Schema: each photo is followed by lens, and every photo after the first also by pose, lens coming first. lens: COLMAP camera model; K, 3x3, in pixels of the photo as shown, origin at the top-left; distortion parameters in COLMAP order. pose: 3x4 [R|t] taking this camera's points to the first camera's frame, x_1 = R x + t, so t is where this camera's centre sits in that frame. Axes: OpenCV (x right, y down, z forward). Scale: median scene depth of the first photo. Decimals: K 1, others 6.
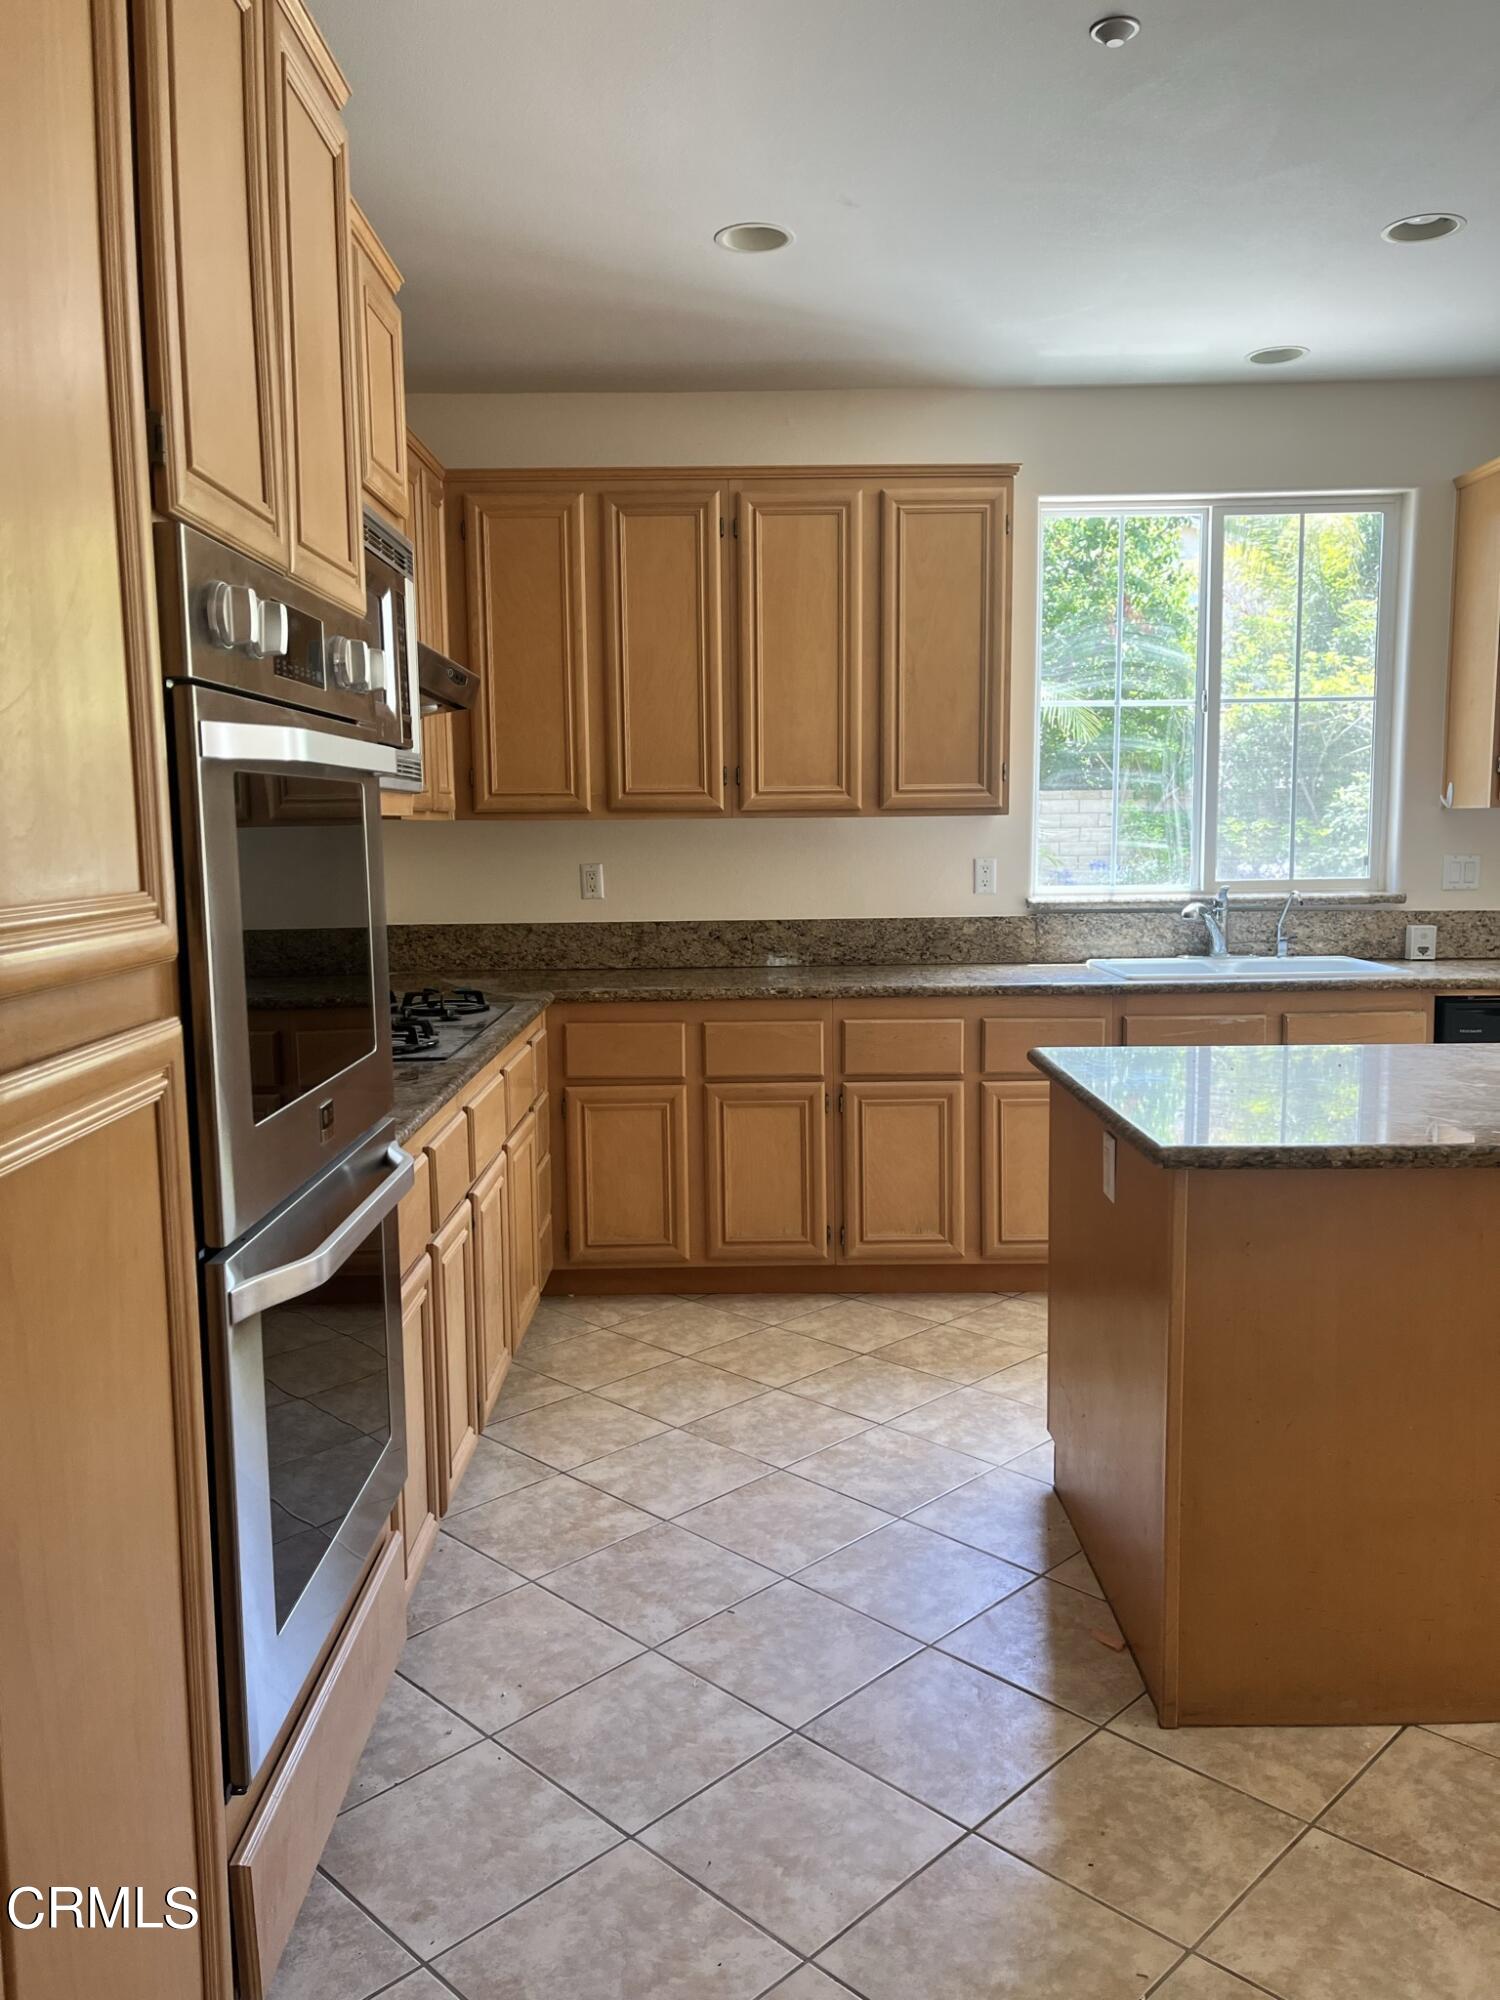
lens RADIAL K [[1507.8, 0, 728.1], [0, 1507.8, 986.0], [0, 0, 1]] dist [0.060193, -0.068049]
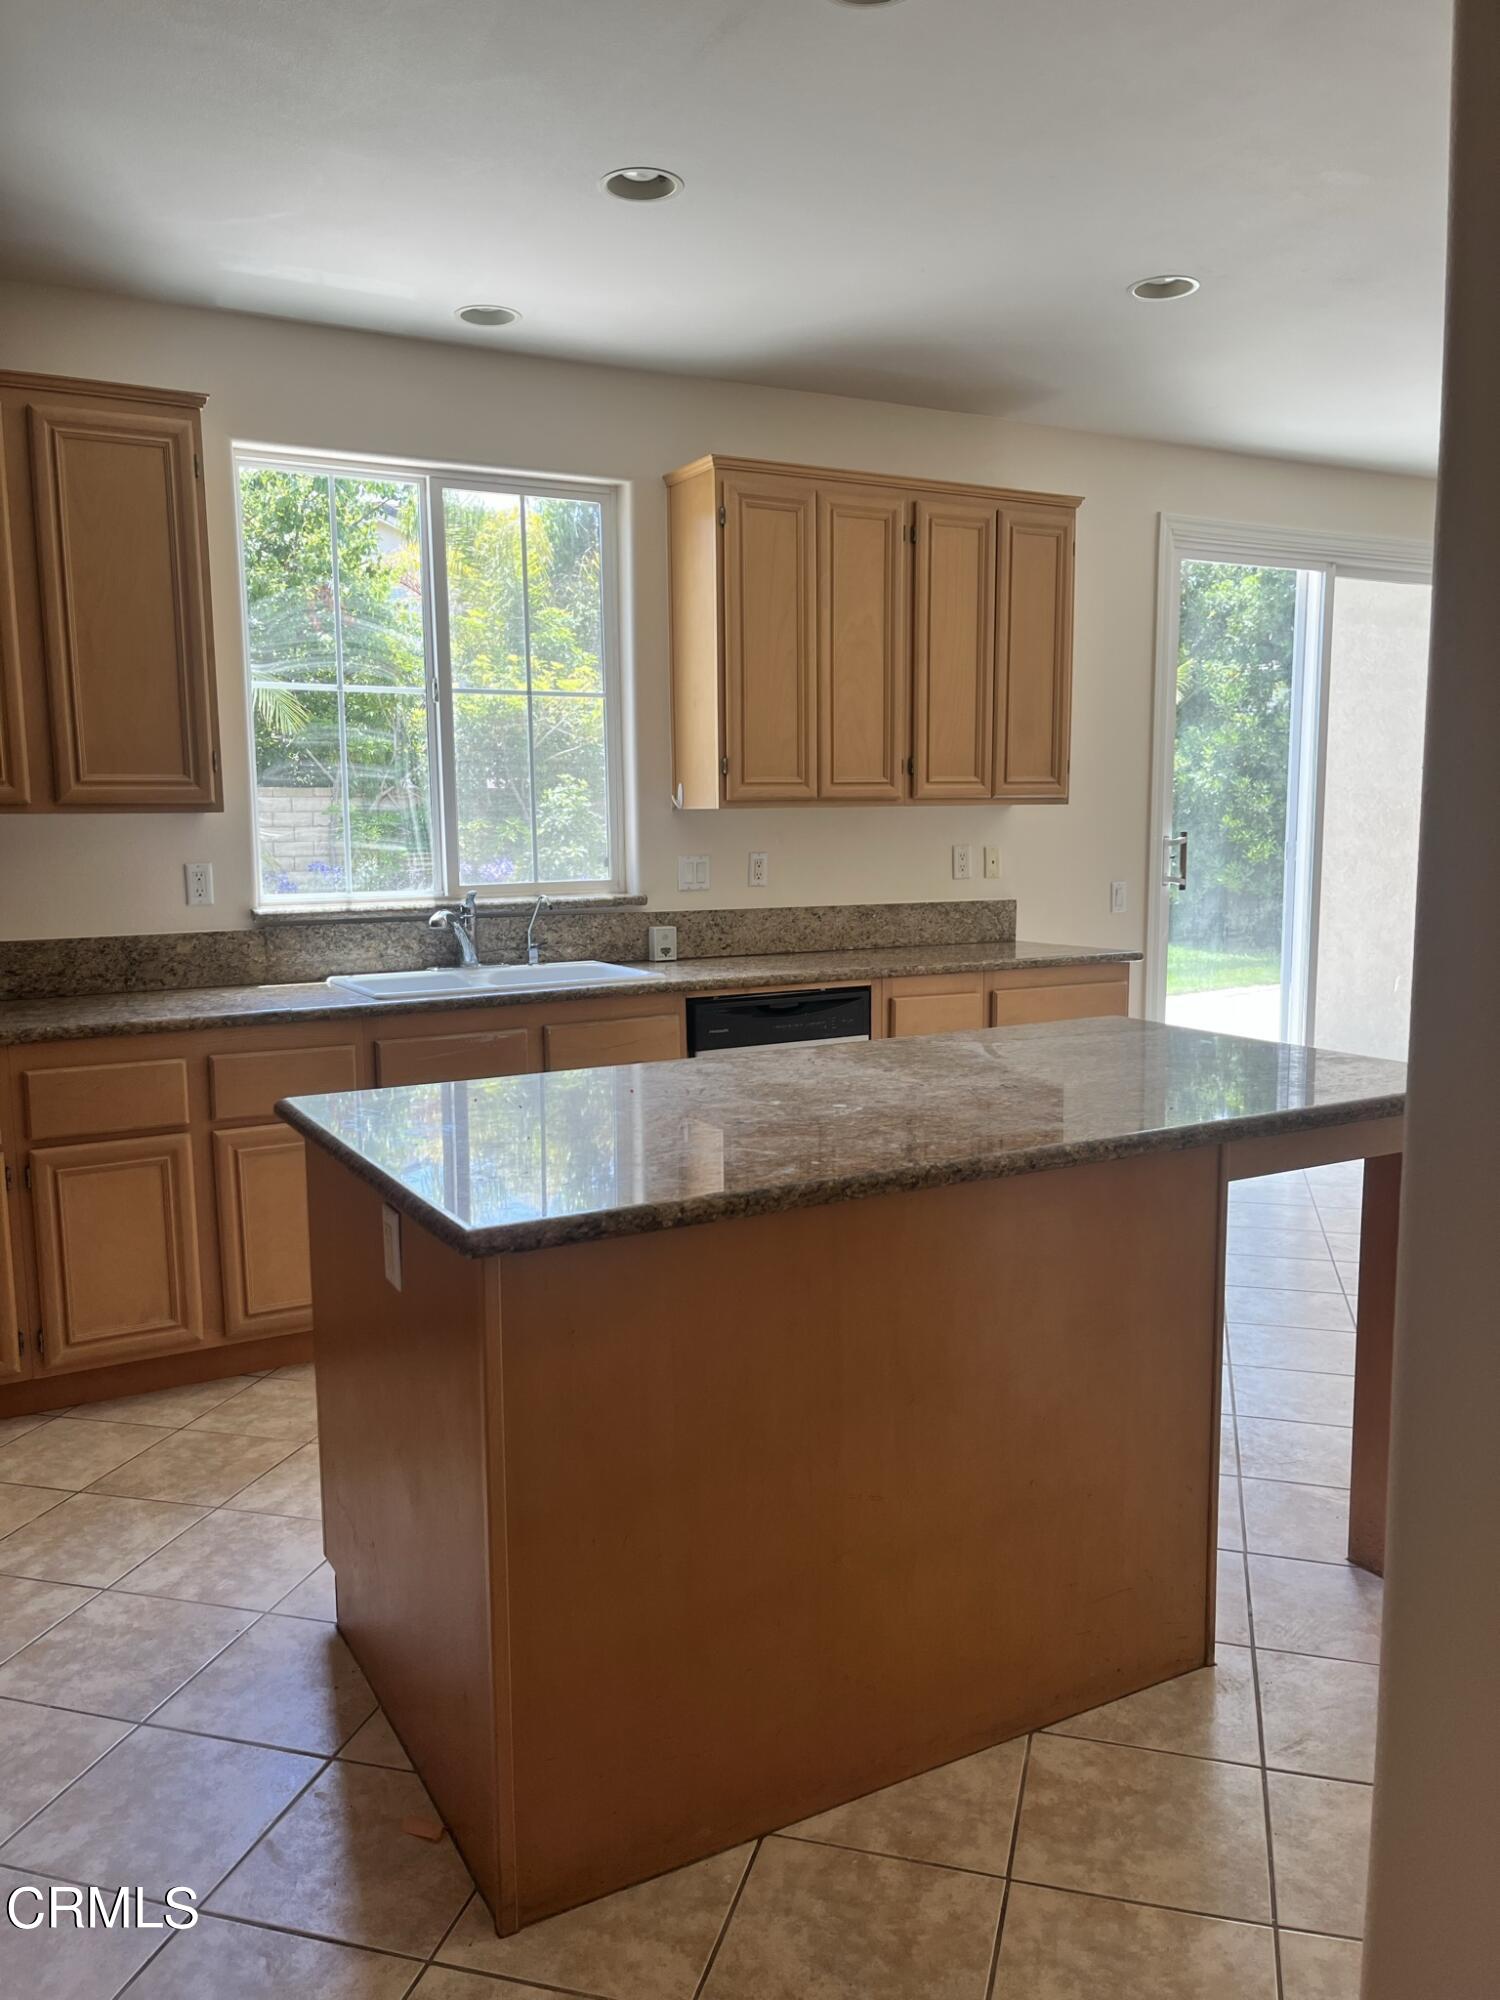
lens RADIAL K [[1507.8, 0, 741.5], [0, 1507.8, 1008.5], [0, 0, 1]] dist [0.060193, -0.068049]
pose [[0.869783, -0.062661, 0.489439, 0.015559], [0.055326, 0.998034, 0.029456, -0.013424], [-0.490323, 0.001458, 0.871540, 0.124982]]
